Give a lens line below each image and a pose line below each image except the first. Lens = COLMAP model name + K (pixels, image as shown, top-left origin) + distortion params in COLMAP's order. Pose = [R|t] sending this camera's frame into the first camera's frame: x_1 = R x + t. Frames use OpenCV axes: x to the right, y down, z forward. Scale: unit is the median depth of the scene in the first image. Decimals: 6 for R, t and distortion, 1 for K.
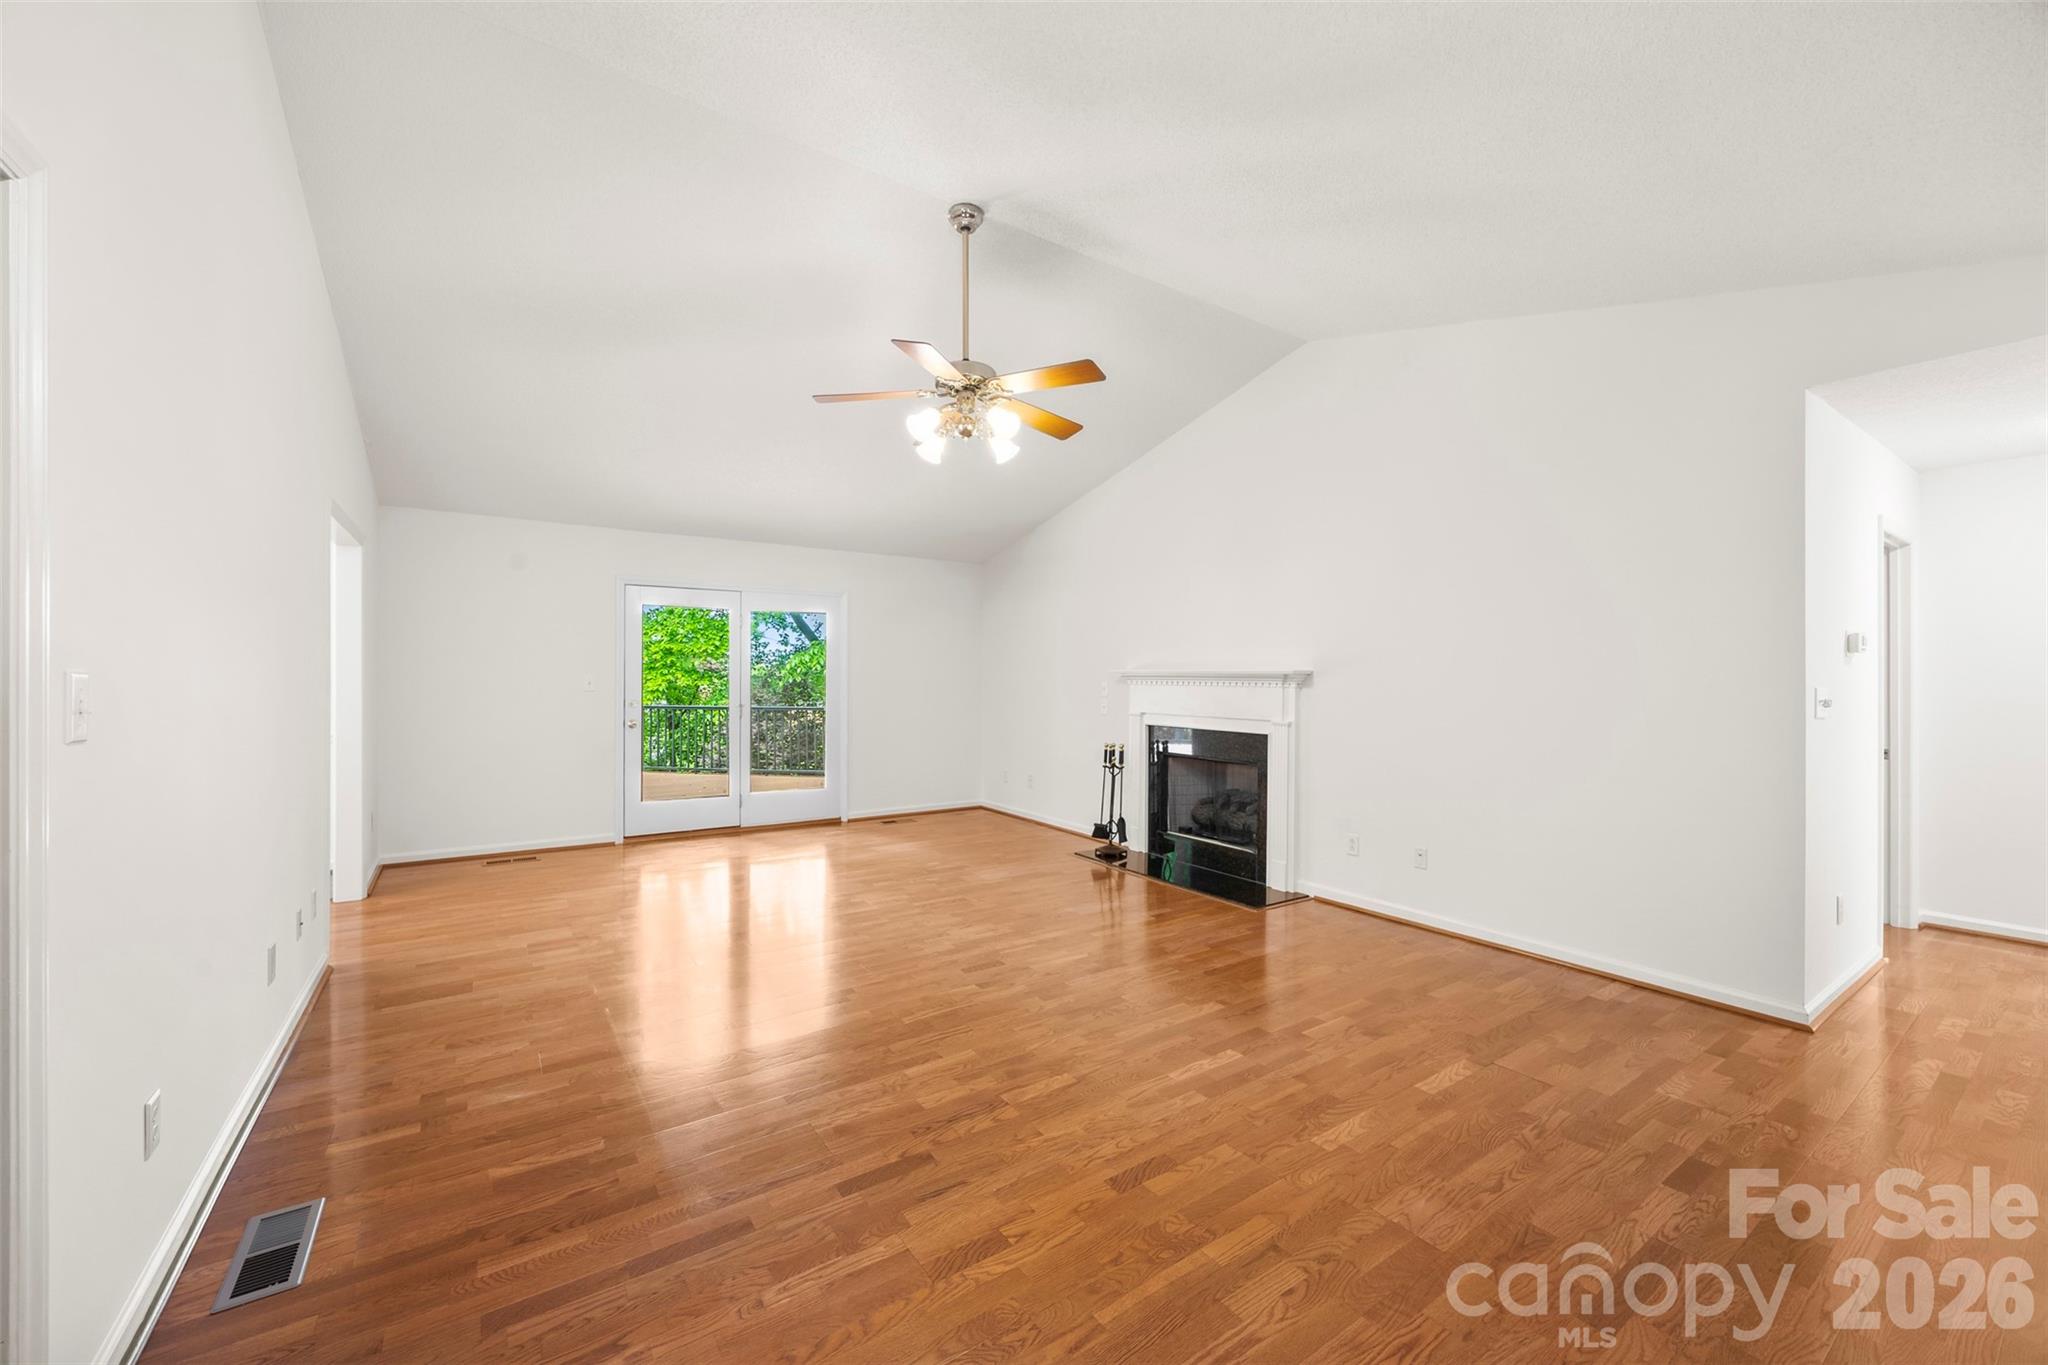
lens RADIAL K [[792.6, 0, 1008.5], [0, 792.6, 678.7], [0, 0, 1]] dist [-0.002639, 0.000362]
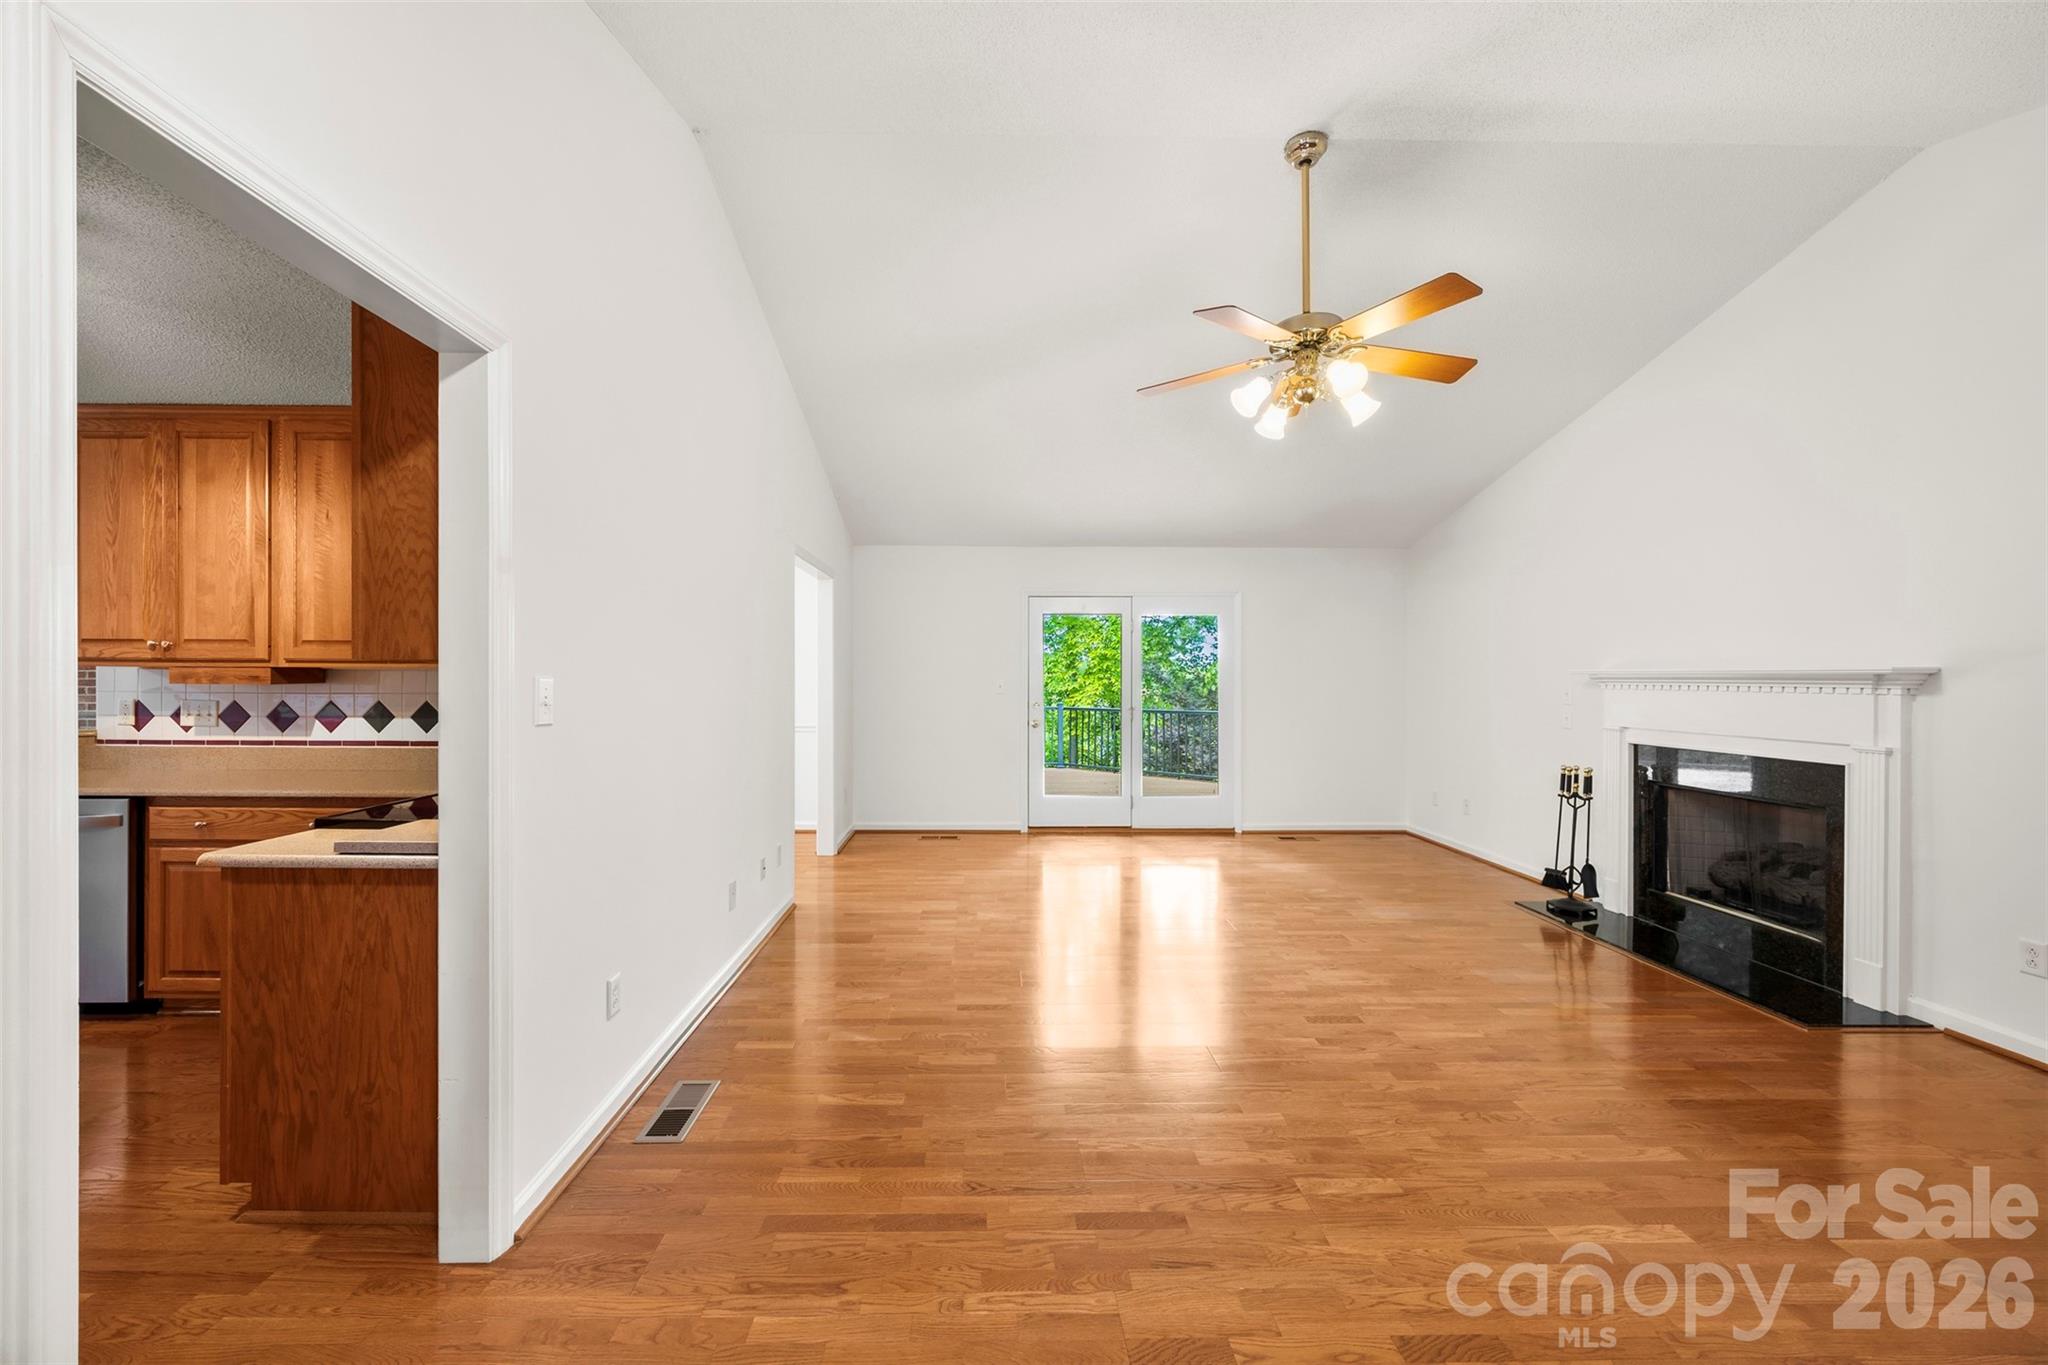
lens RADIAL K [[792.6, 0, 992.1], [0, 792.6, 681.1], [0, 0, 1]] dist [-0.002639, 0.000362]
pose [[0.836163, -0.002979, -0.548473, 0.124923], [0.001950, 0.999995, -0.002457, 0.000595], [0.548478, 0.000985, 0.836165, 0.083435]]
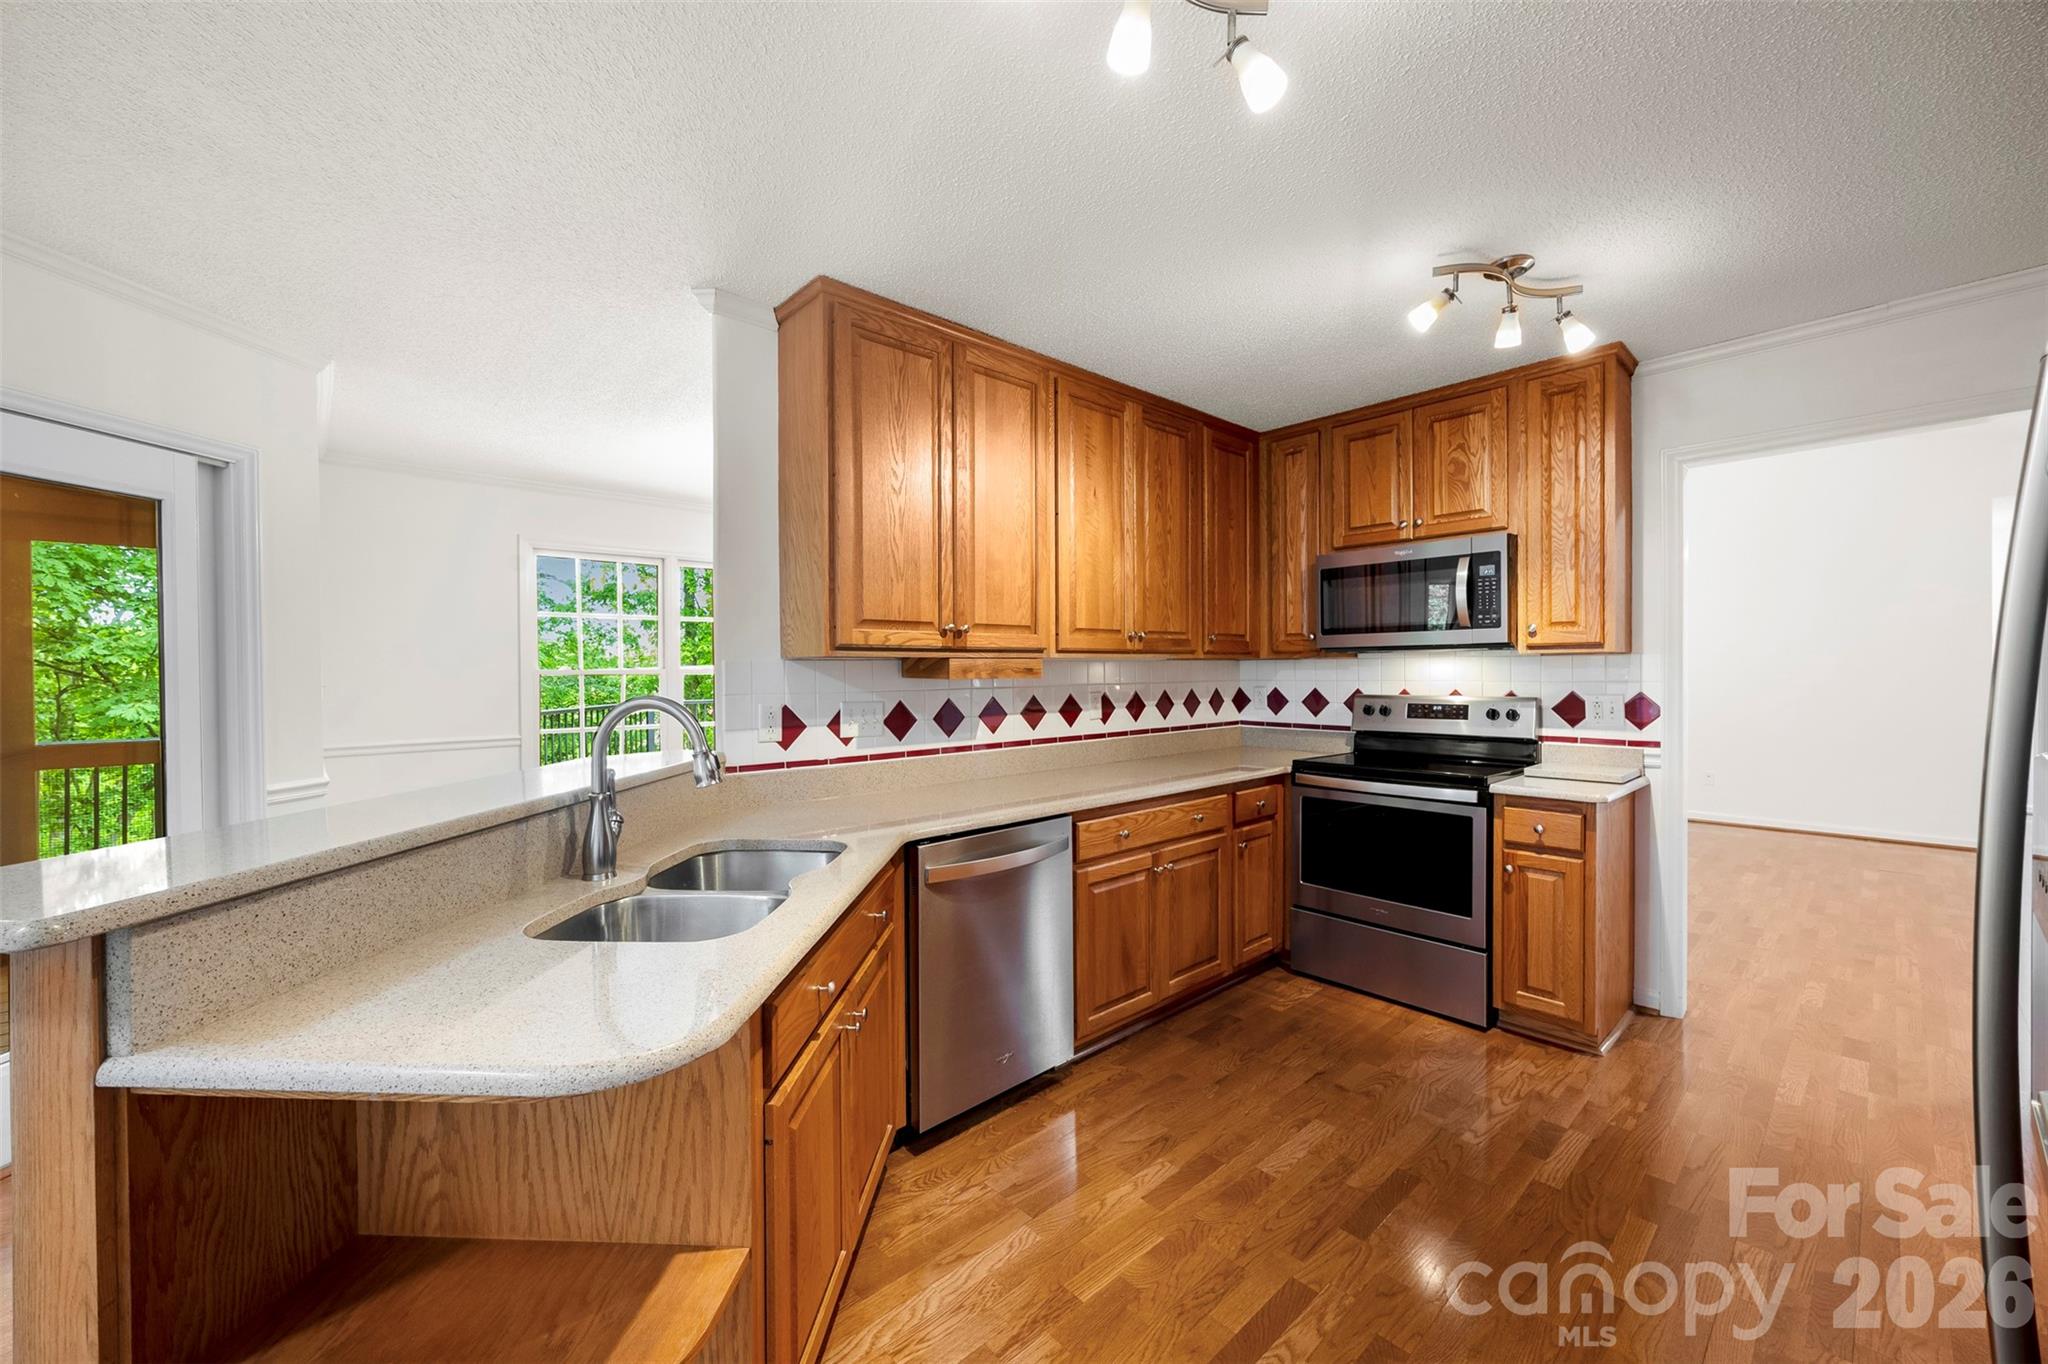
lens RADIAL K [[792.6, 0, 1006.6], [0, 792.6, 679.7], [0, 0, 1]] dist [-0.002639, 0.000362]
pose [[0.990692, -0.018152, 0.134907, -1.132902], [0.016084, 0.999736, 0.016401, -0.010399], [-0.135169, -0.014078, 0.990722, -0.364023]]
